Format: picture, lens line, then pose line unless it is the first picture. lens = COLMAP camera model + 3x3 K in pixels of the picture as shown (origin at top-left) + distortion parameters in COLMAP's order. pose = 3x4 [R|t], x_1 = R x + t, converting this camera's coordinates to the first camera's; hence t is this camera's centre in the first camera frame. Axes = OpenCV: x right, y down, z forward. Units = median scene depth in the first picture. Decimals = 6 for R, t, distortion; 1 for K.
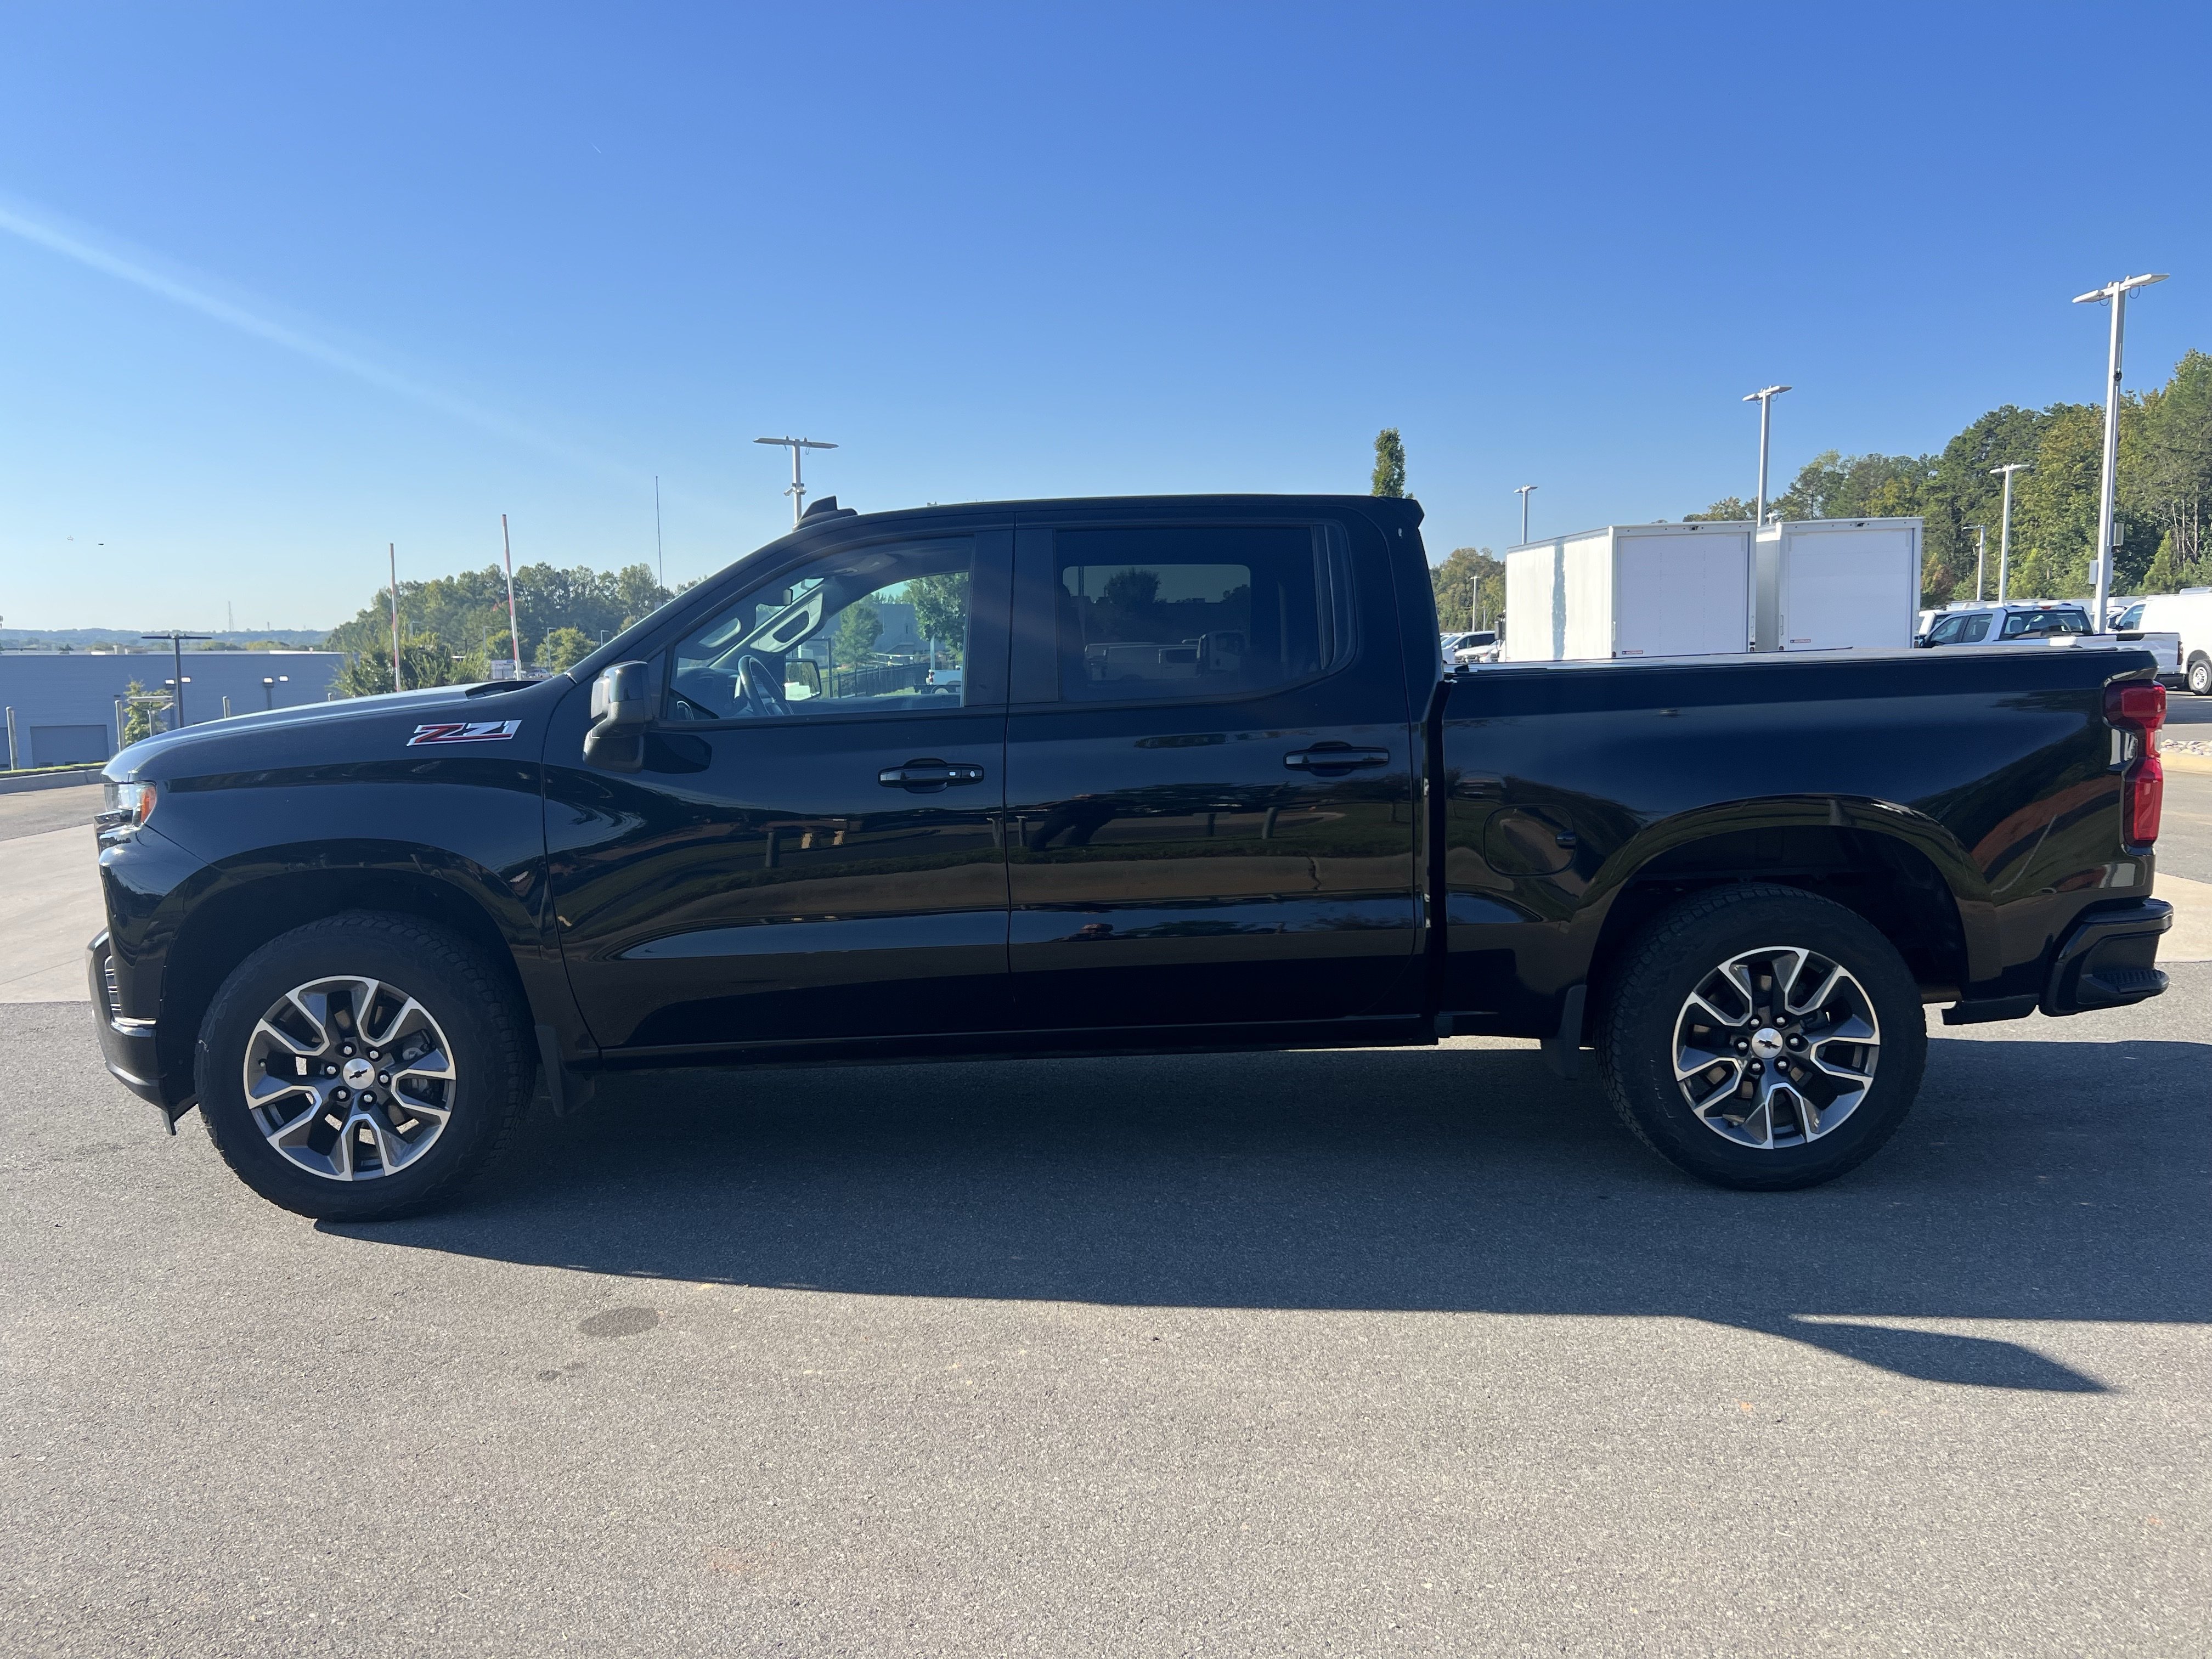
lens RADIAL K [[1708.7, 0, 1100.4], [0, 1708.7, 819.0], [0, 0, 1]] dist [0.002714, -0.001050]
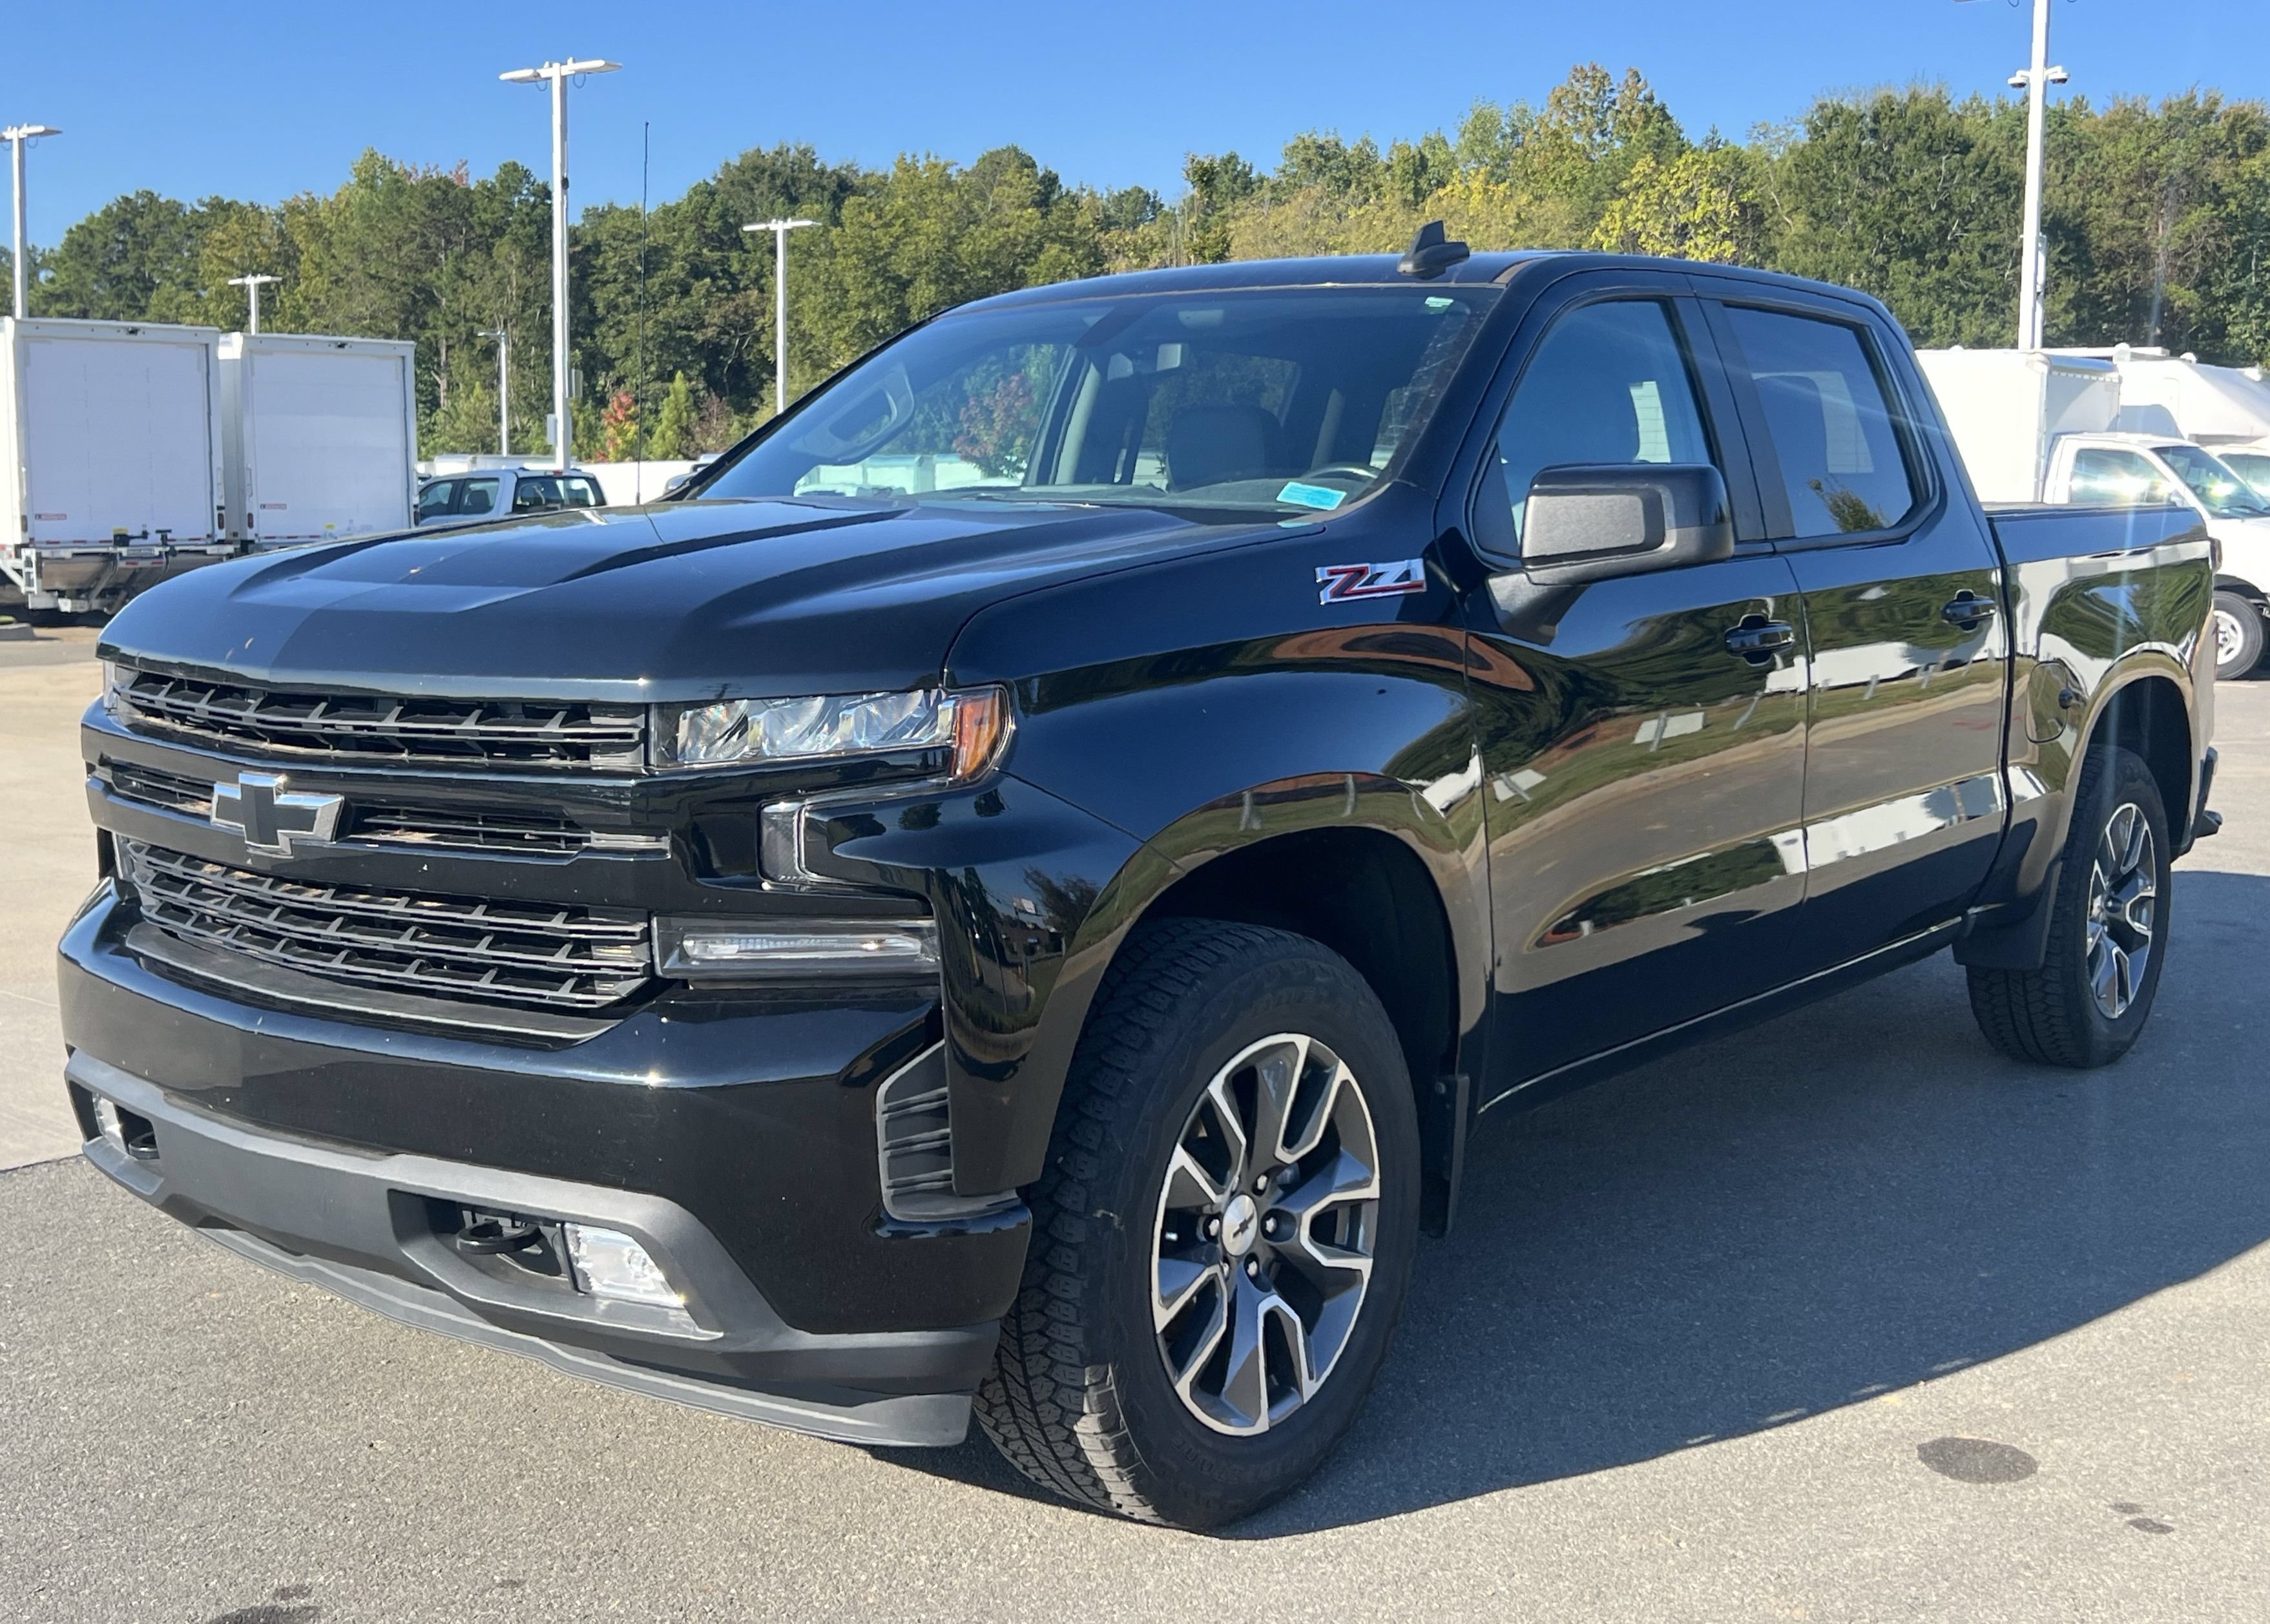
lens RADIAL K [[2540.5, 0, 1070.3], [0, 2540.5, 725.2], [0, 0, 1]] dist [0.007006, -0.006774]
pose [[0.639421, -0.036960, 0.767968, -0.172249], [0.053108, 0.998581, 0.003840, -0.001782], [-0.767021, 0.038330, 0.640476, 0.086090]]
